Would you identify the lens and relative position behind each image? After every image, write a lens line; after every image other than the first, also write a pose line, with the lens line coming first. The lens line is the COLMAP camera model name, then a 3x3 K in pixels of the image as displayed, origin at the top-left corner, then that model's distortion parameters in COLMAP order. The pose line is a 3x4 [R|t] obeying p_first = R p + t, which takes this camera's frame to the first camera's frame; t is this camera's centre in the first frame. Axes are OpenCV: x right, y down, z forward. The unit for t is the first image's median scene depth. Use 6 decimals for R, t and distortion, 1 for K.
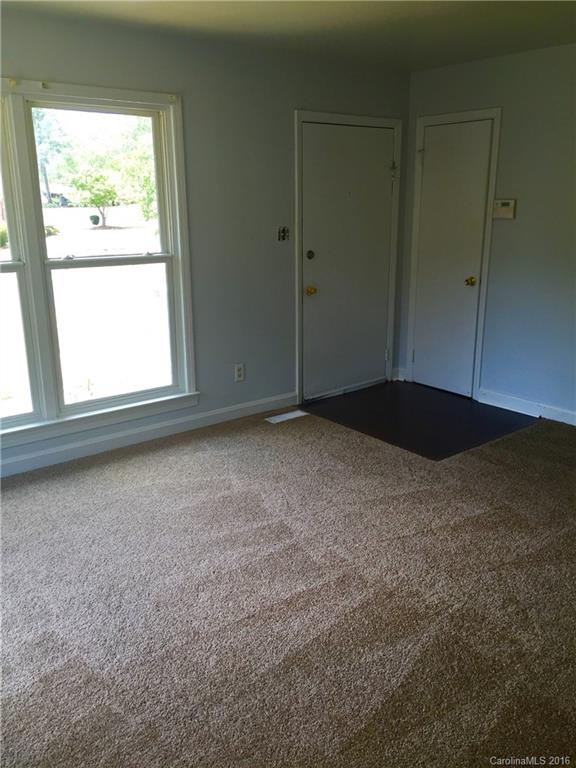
lens RADIAL K [[652.5, 0, 288.0], [0, 652.5, 384.0], [0, 0, 1]] dist [0.000210, -0.003958]
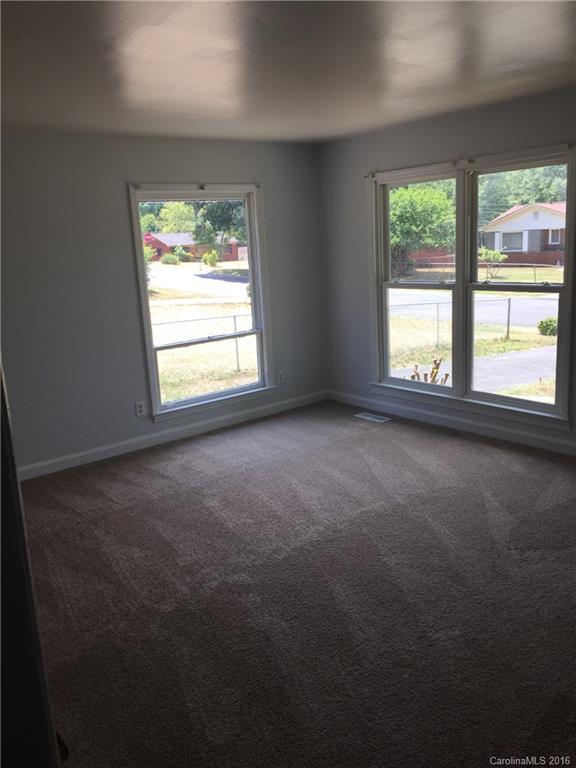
lens RADIAL K [[652.5, 0, 288.0], [0, 652.5, 384.0], [0, 0, 1]] dist [0.000210, -0.003958]
pose [[0.008950, 0.224003, -0.974547, 0.983732], [-0.217981, 0.951586, 0.216724, -0.193802], [0.975912, 0.210493, 0.057345, 0.571082]]
